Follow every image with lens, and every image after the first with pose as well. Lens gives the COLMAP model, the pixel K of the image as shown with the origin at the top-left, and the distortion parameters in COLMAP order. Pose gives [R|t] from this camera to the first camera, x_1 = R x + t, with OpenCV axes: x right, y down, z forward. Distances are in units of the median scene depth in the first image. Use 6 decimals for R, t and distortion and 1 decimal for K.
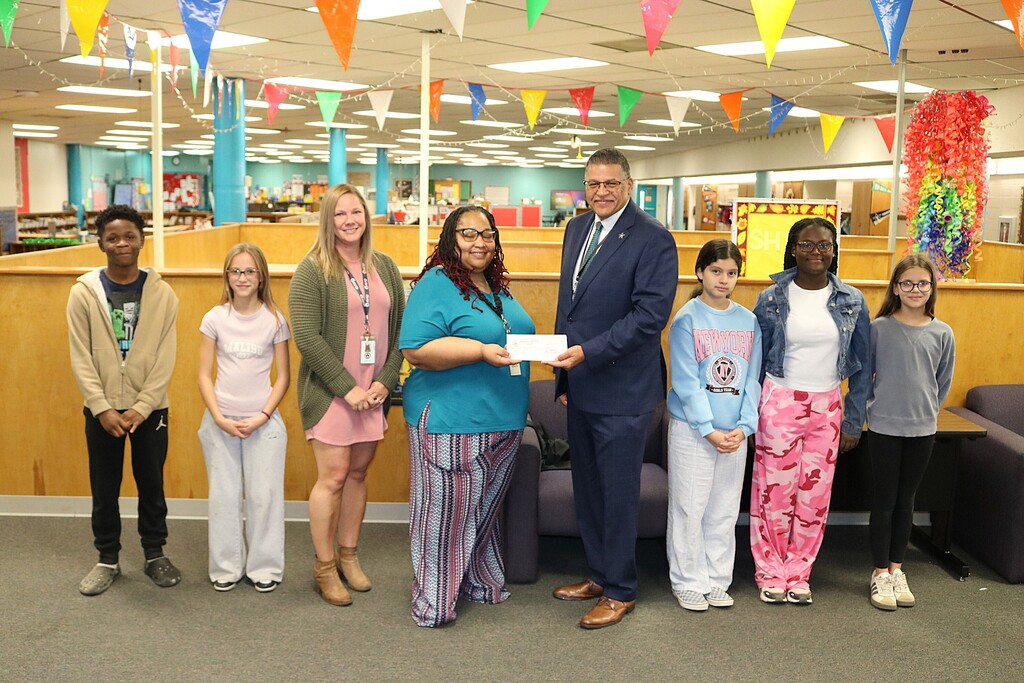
lens RADIAL K [[980.5, 0, 512.0], [0, 980.5, 341.5], [0, 0, 1]] dist [-0.117430, 0.025361]
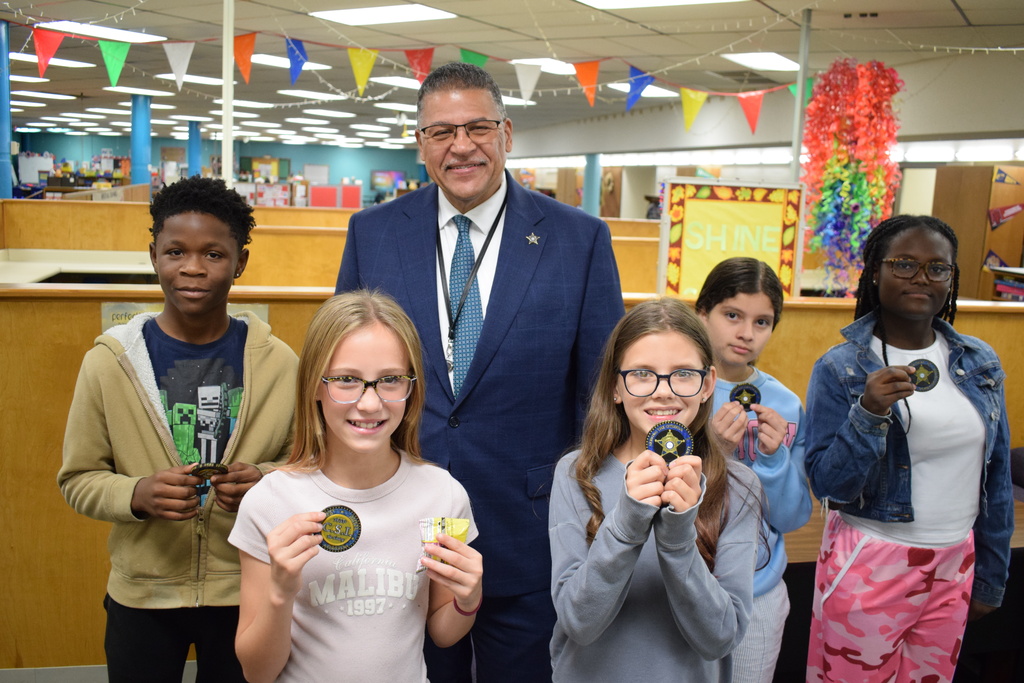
lens RADIAL K [[922.0, 0, 512.0], [0, 922.0, 341.5], [0, 0, 1]] dist [-0.080888, -0.010121]
pose [[0.981093, -0.007883, 0.193378, -0.006515], [0.002399, 0.999589, 0.028575, -0.022460], [-0.193524, -0.027570, 0.980708, 0.173417]]
